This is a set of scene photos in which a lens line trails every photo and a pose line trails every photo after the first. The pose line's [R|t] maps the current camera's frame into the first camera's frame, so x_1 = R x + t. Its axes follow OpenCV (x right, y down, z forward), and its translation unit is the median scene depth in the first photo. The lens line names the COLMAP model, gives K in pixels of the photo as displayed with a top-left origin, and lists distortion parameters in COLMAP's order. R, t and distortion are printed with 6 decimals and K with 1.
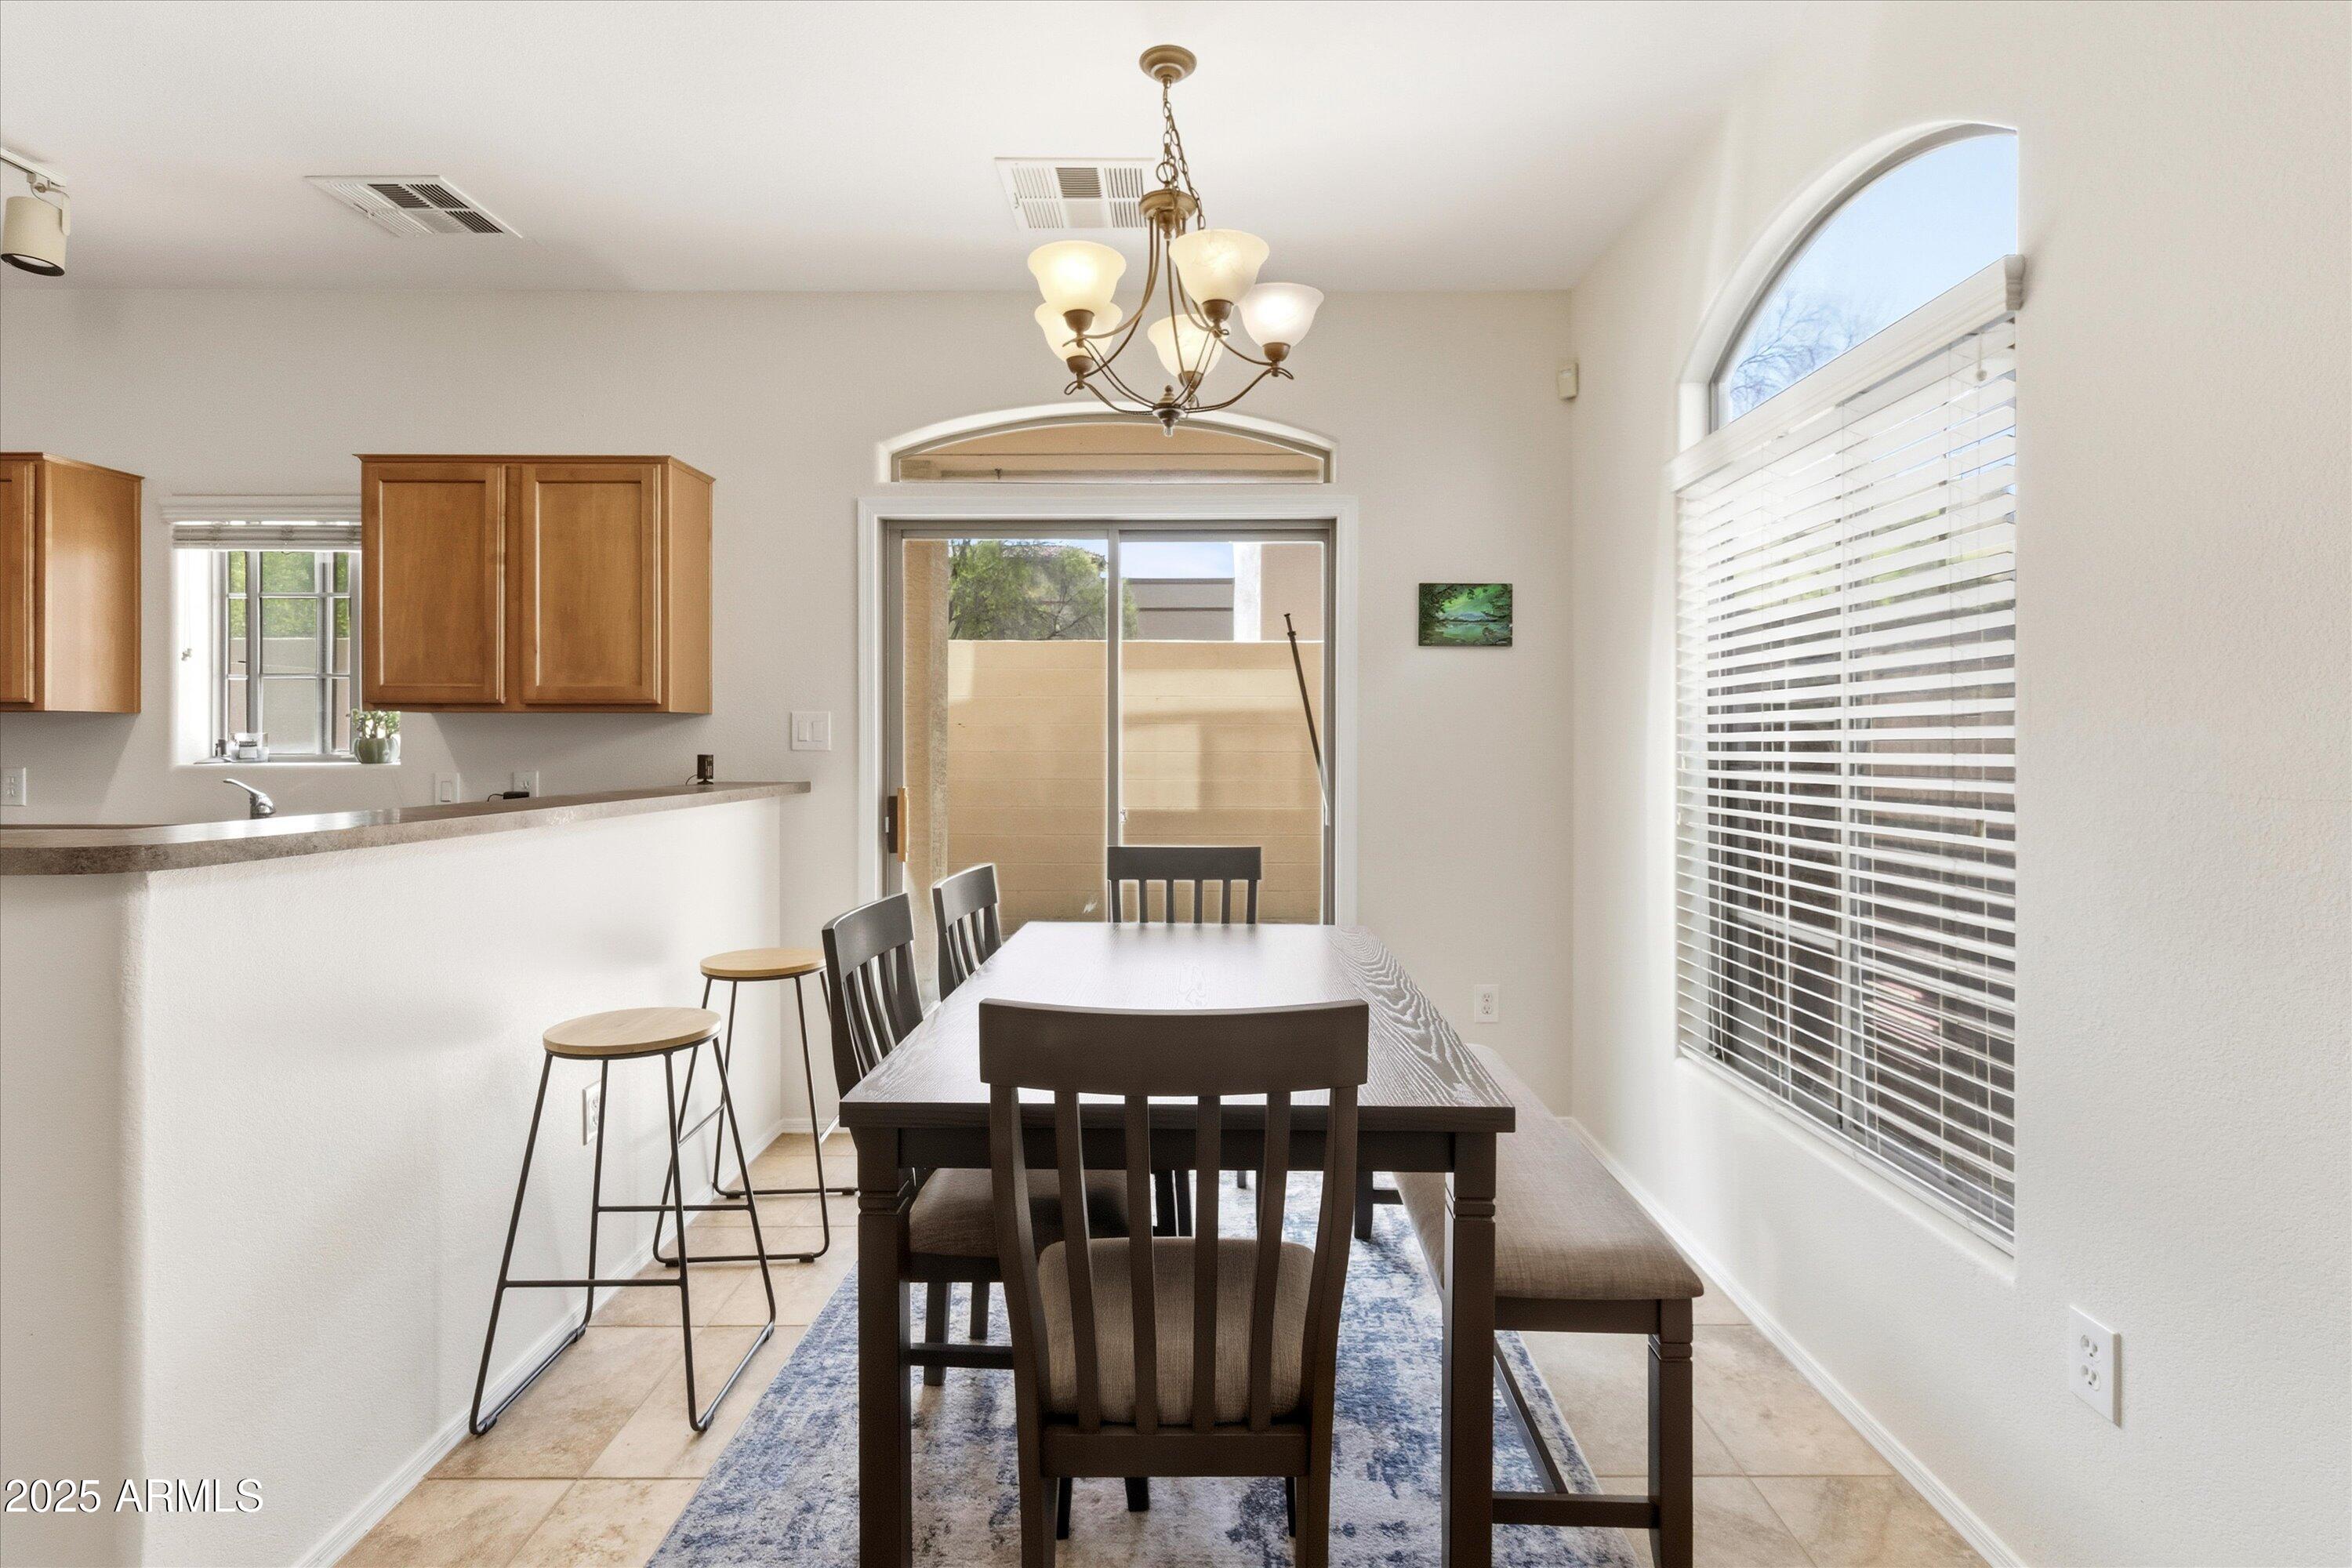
lens RADIAL K [[1092.9, 0, 1211.1], [0, 1092.9, 744.8], [0, 0, 1]] dist [0.002181, -0.000649]
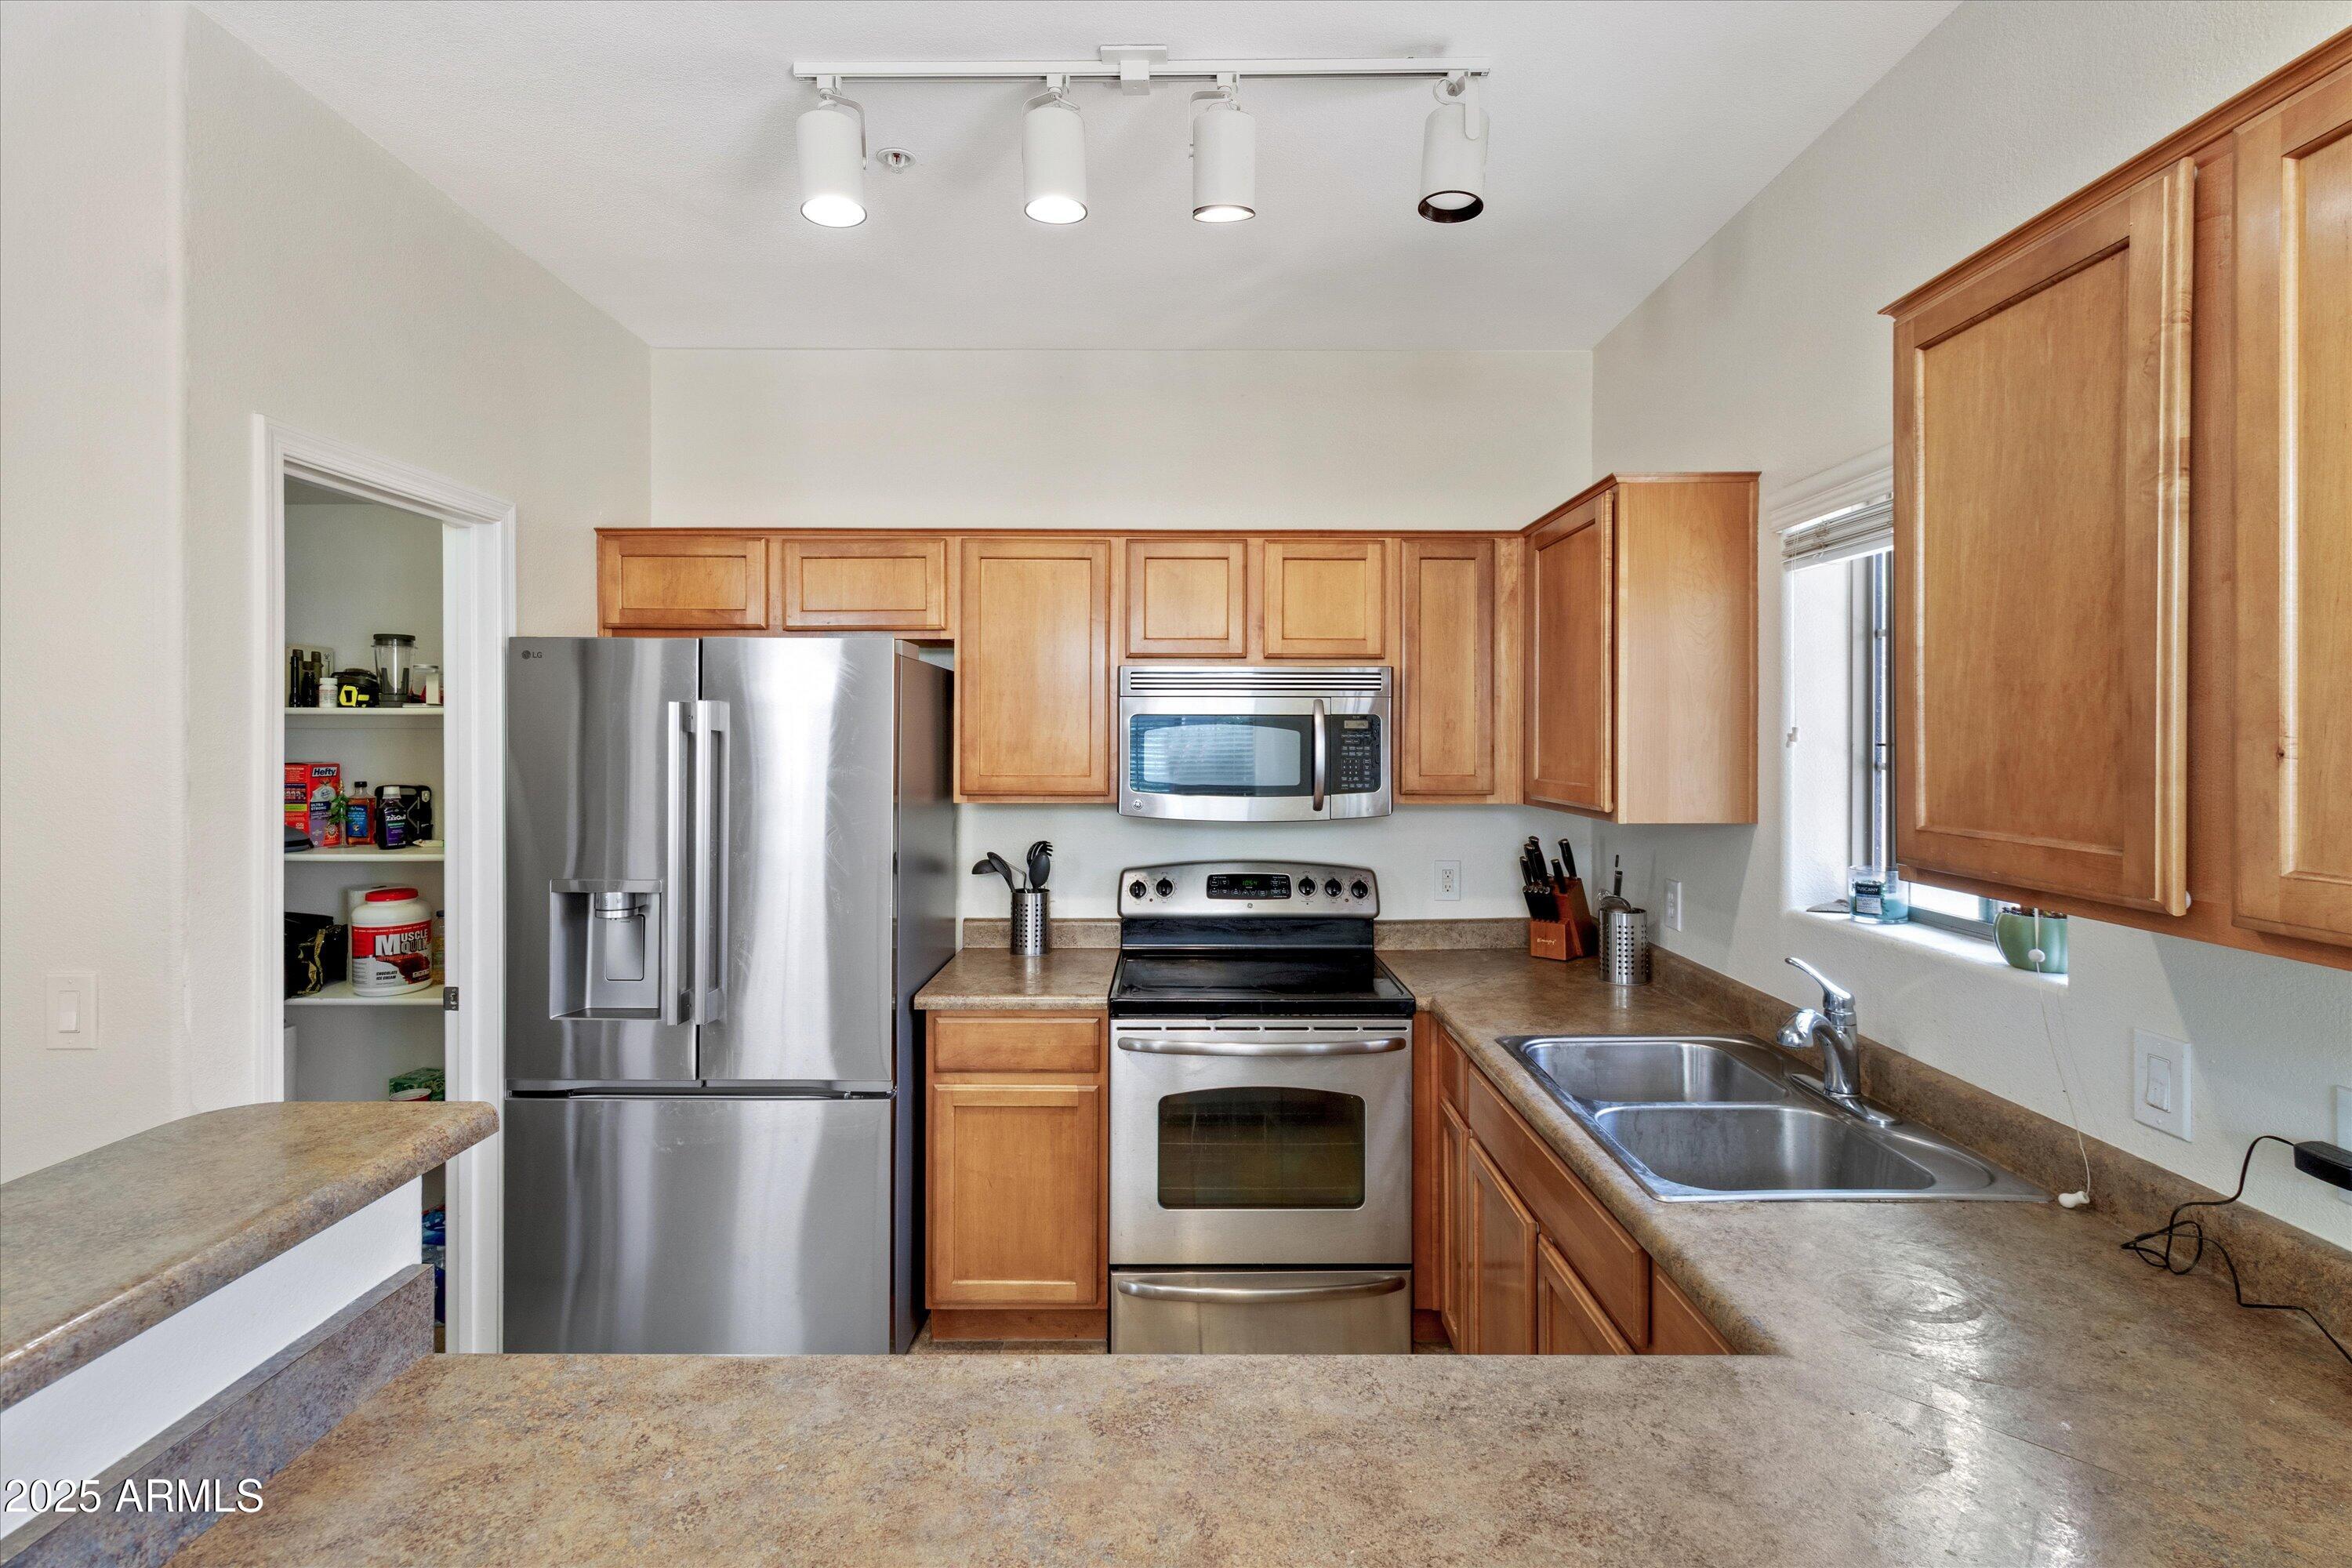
lens RADIAL K [[1092.9, 0, 1192.3], [0, 1092.9, 738.4], [0, 0, 1]] dist [0.002181, -0.000649]
pose [[-0.017439, 0.003632, -0.999841, -0.325394], [-0.003165, 0.999988, 0.003687, -0.089707], [0.999843, 0.003229, -0.017428, 0.719718]]
